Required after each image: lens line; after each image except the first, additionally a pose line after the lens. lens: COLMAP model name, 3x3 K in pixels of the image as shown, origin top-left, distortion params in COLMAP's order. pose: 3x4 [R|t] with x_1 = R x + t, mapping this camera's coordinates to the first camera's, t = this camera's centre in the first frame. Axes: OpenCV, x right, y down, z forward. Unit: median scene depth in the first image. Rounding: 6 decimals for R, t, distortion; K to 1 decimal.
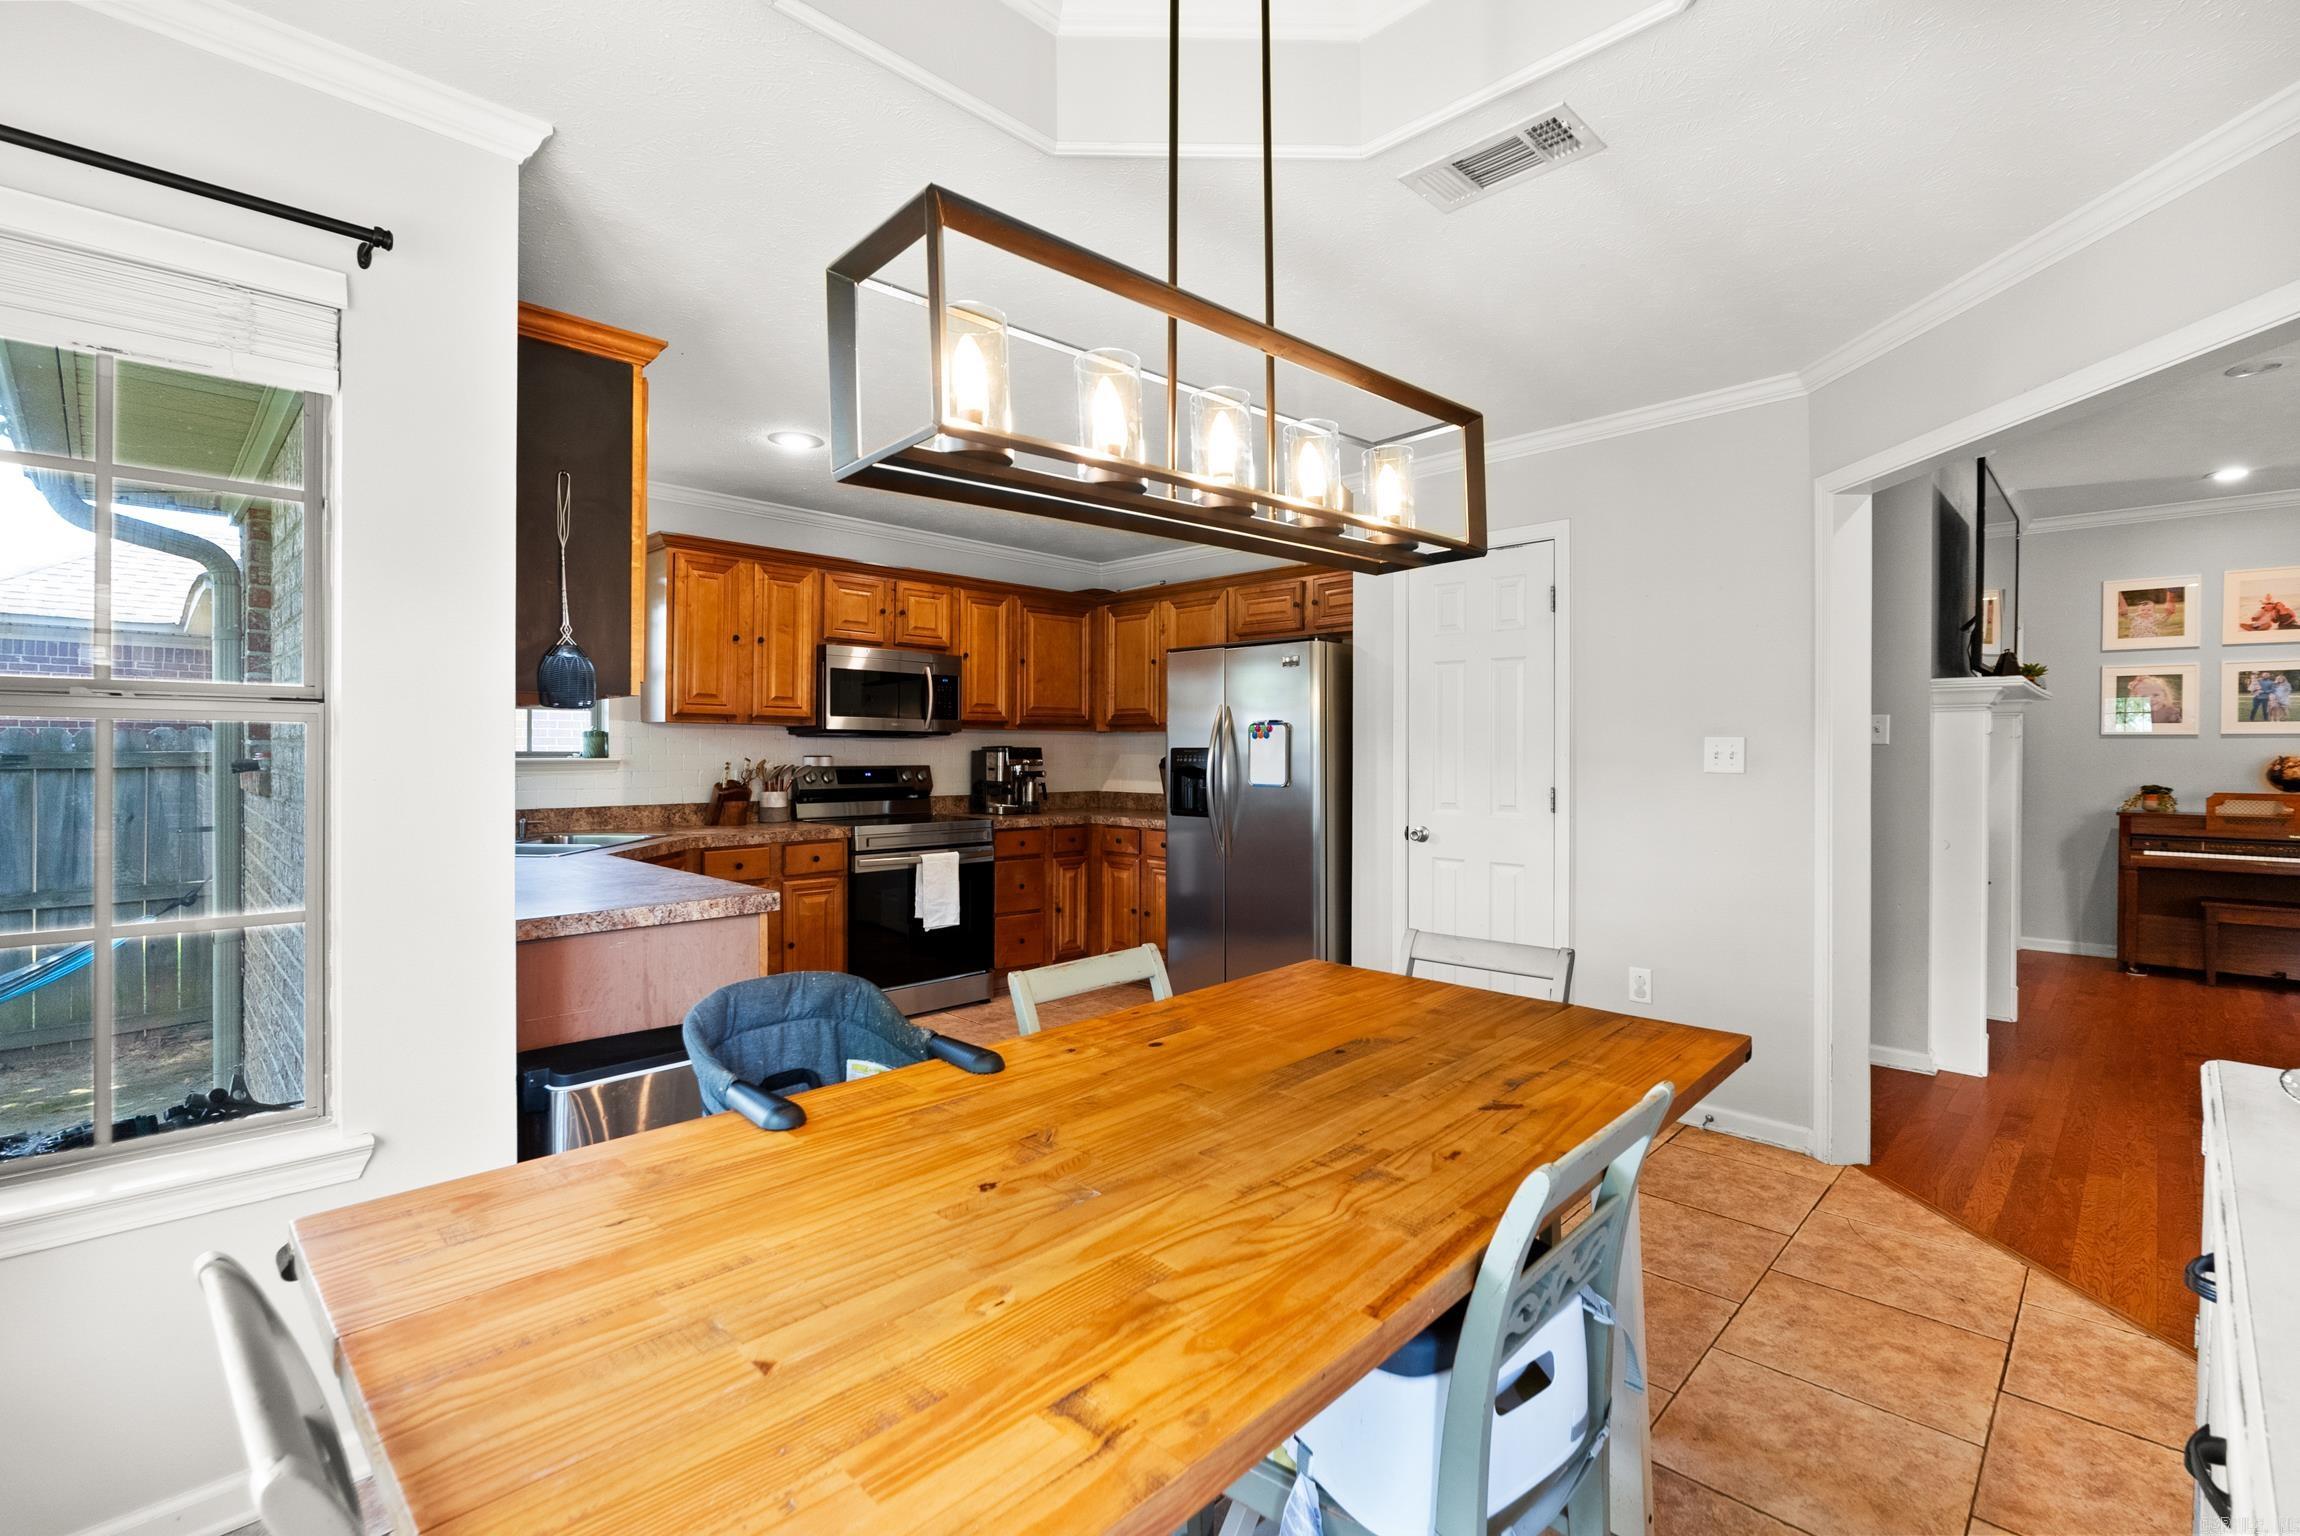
lens RADIAL K [[1027.6, 0, 1162.7], [0, 1027.6, 753.6], [0, 0, 1]] dist [-0.010756, 0.002472]
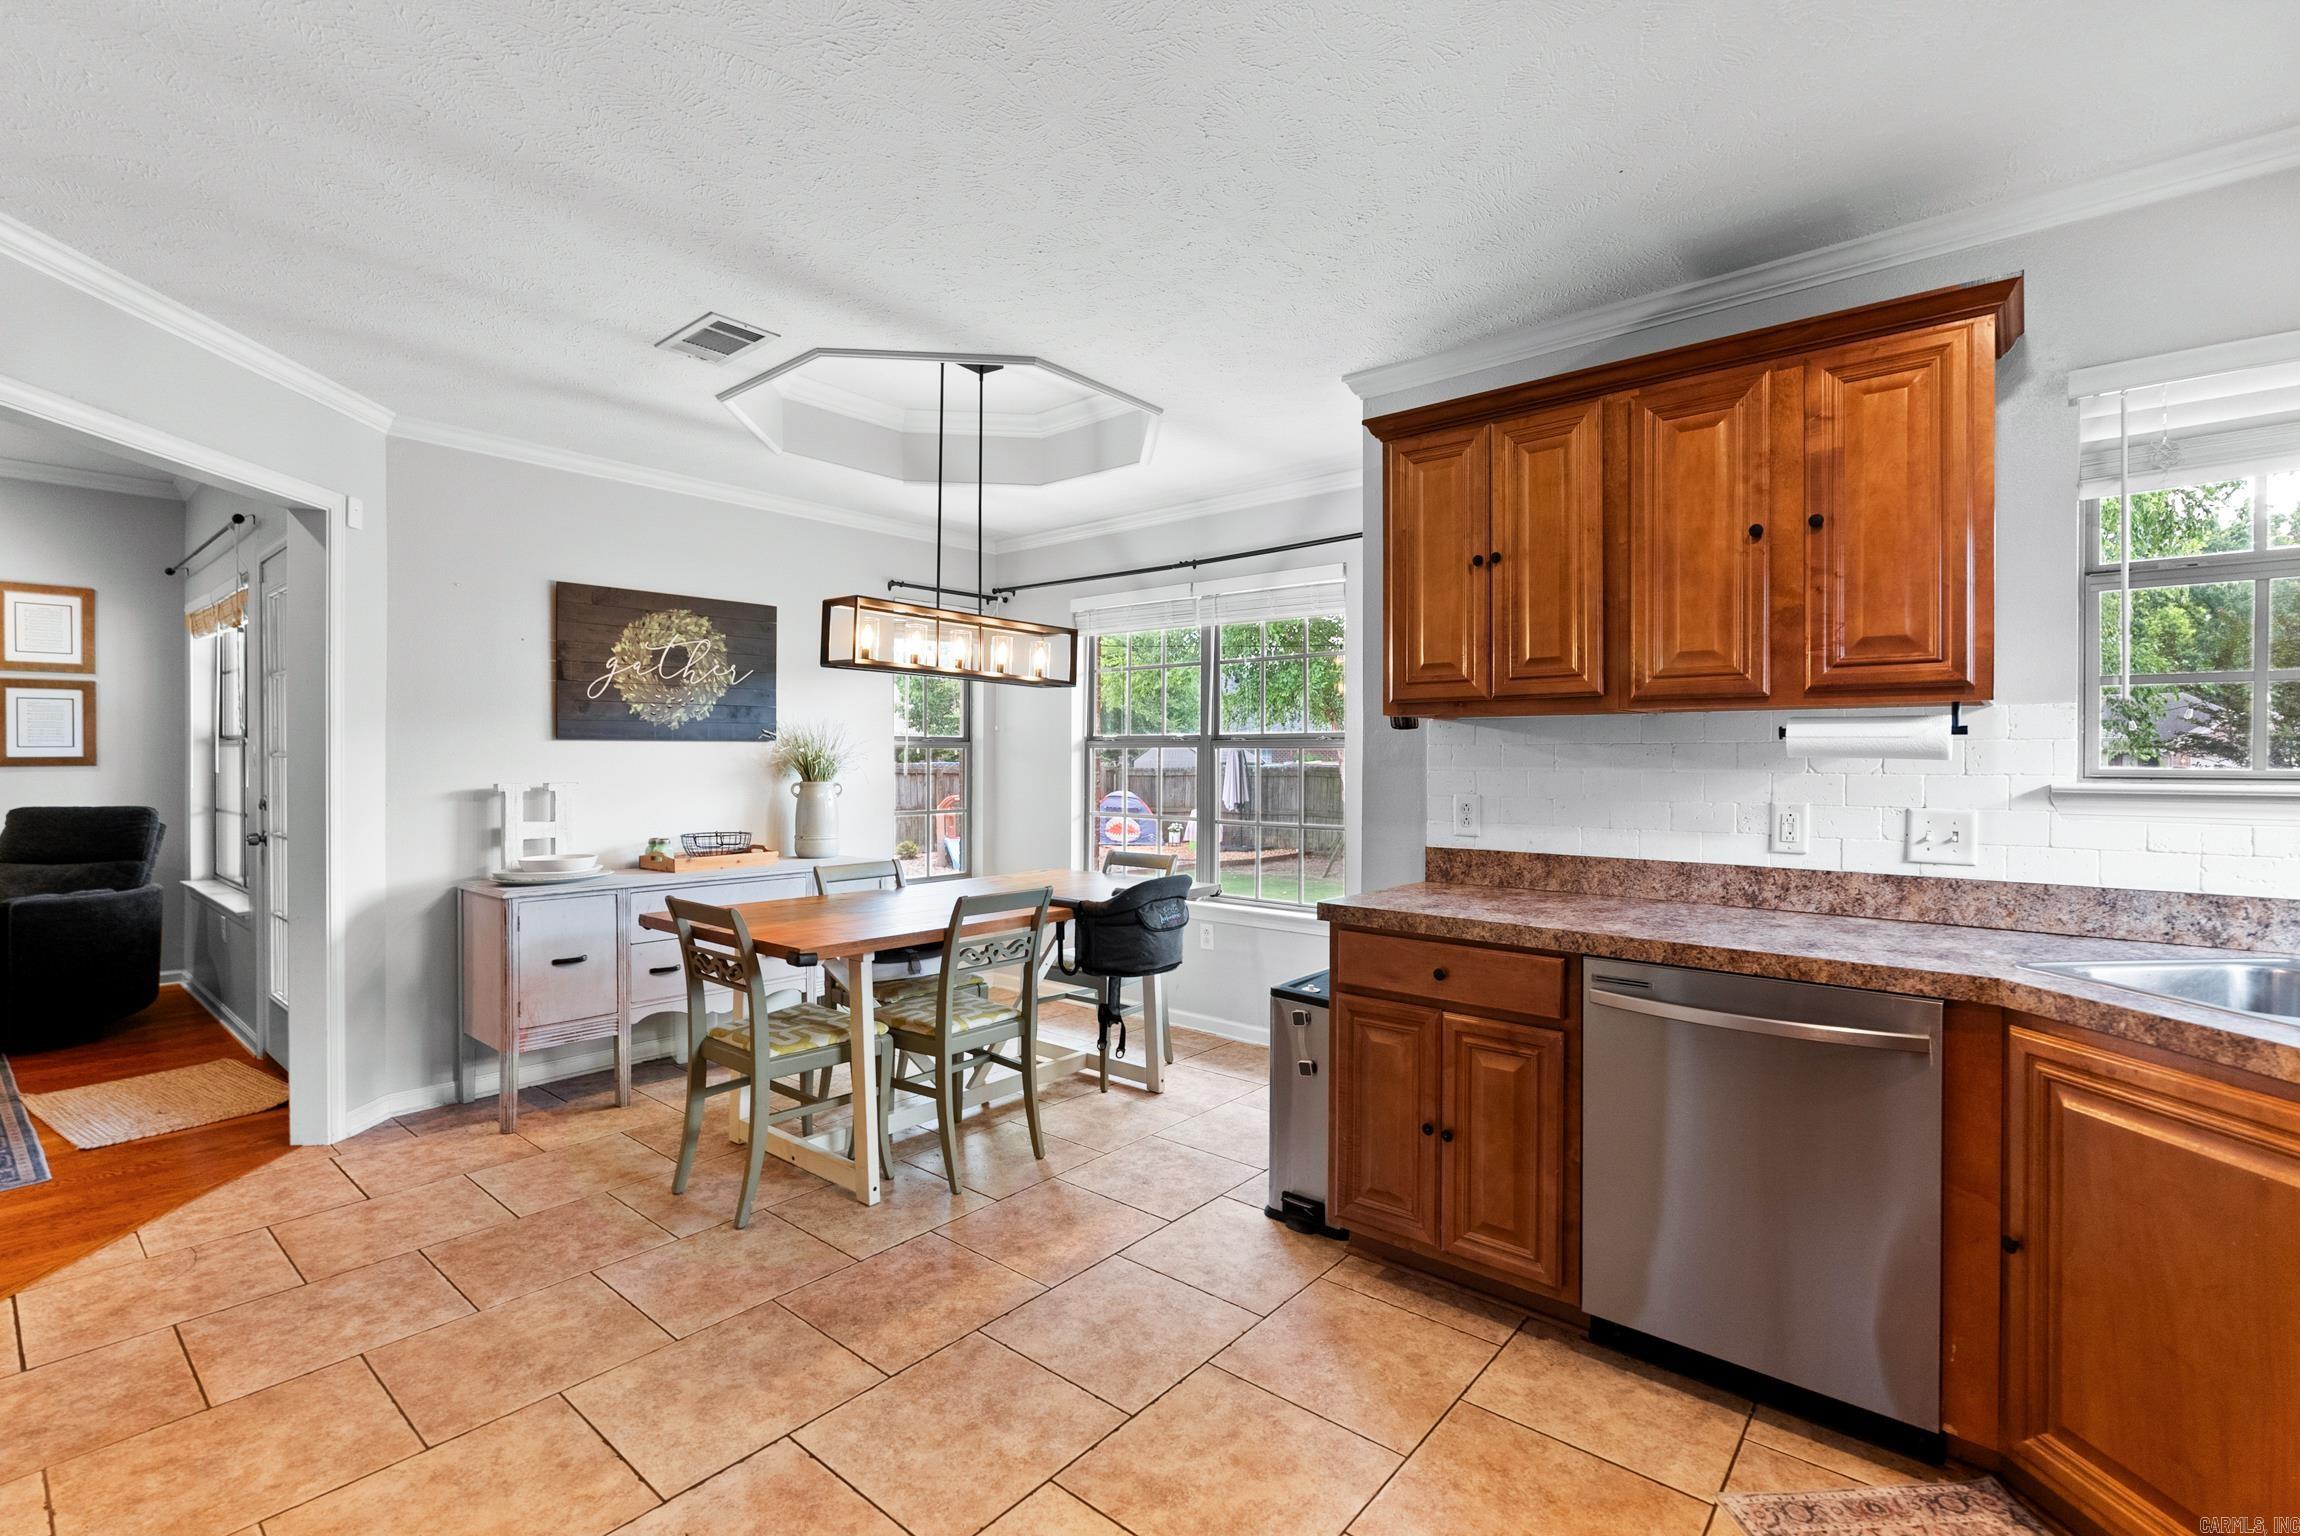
lens RADIAL K [[1027.6, 0, 1152.5], [0, 1027.6, 764.7], [0, 0, 1]] dist [-0.010756, 0.002472]
pose [[-0.997638, -0.006043, -0.068421, -0.065294], [-0.006783, 0.999921, 0.010584, -0.003701], [0.068352, 0.011023, -0.997600, 0.915028]]
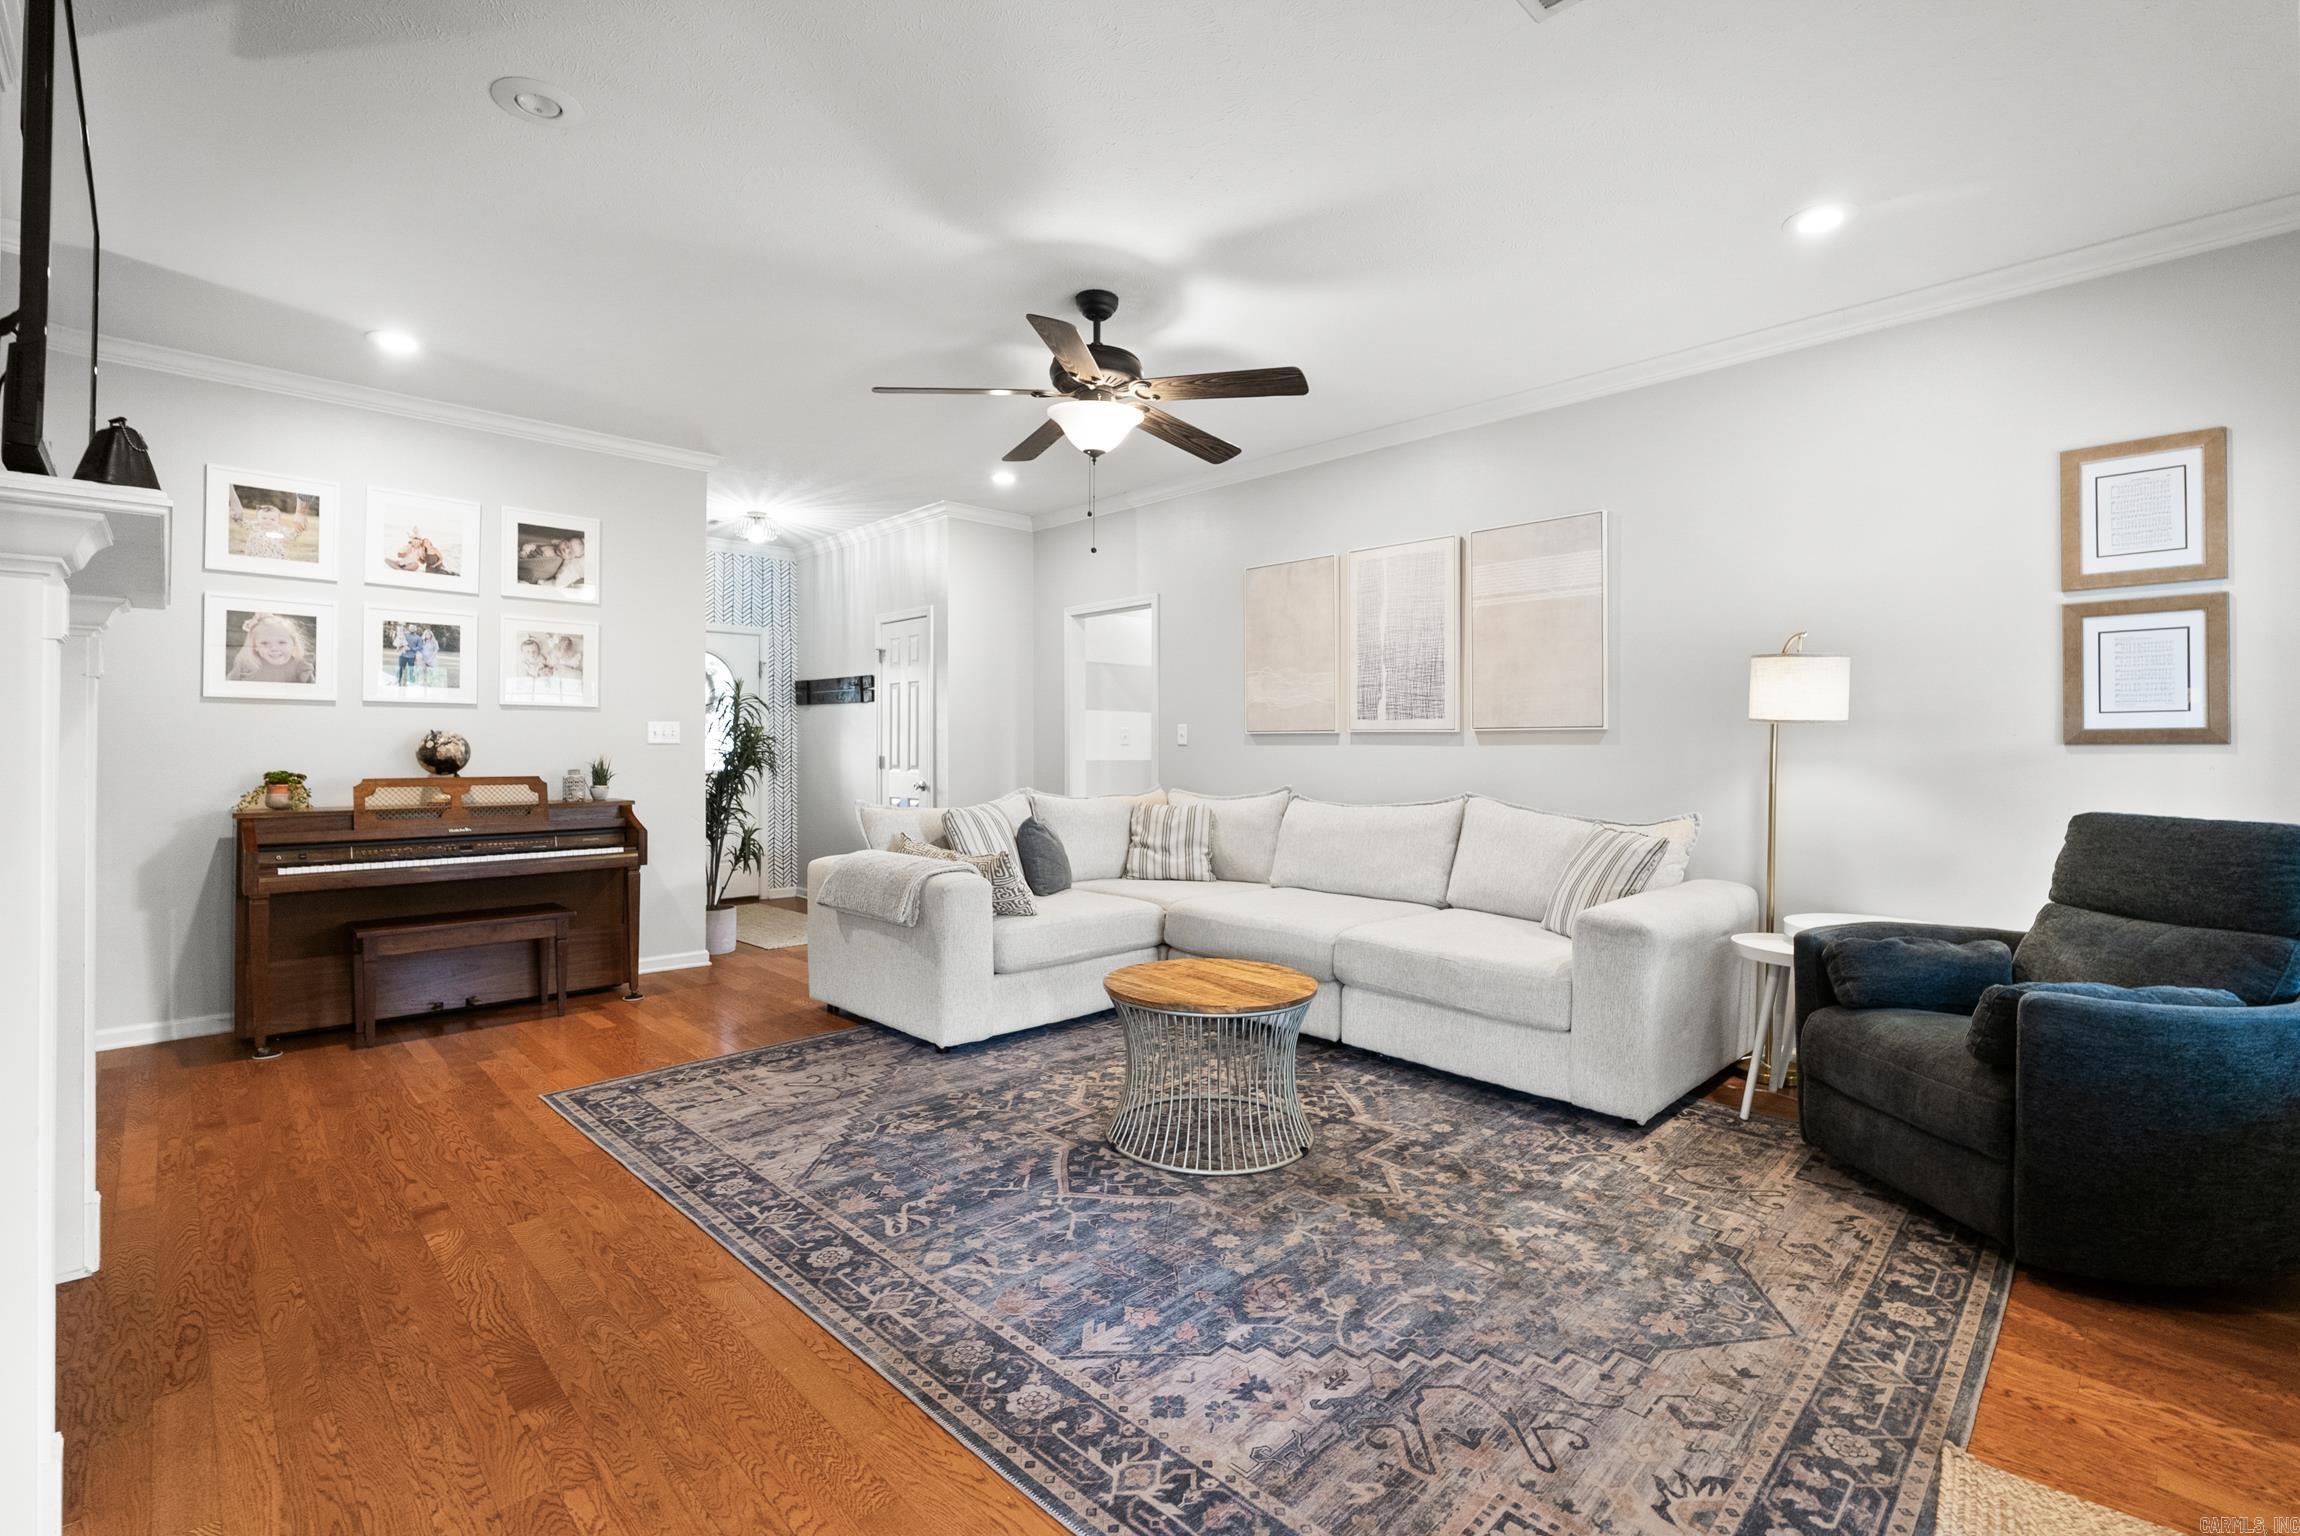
lens RADIAL K [[1027.6, 0, 1152.2], [0, 1027.6, 743.7], [0, 0, 1]] dist [-0.010756, 0.002472]
pose [[0.027474, -0.001359, 0.999622, 0.322880], [0.000786, 0.999999, 0.001338, 0.012962], [-0.999622, 0.000749, 0.027475, 0.427265]]
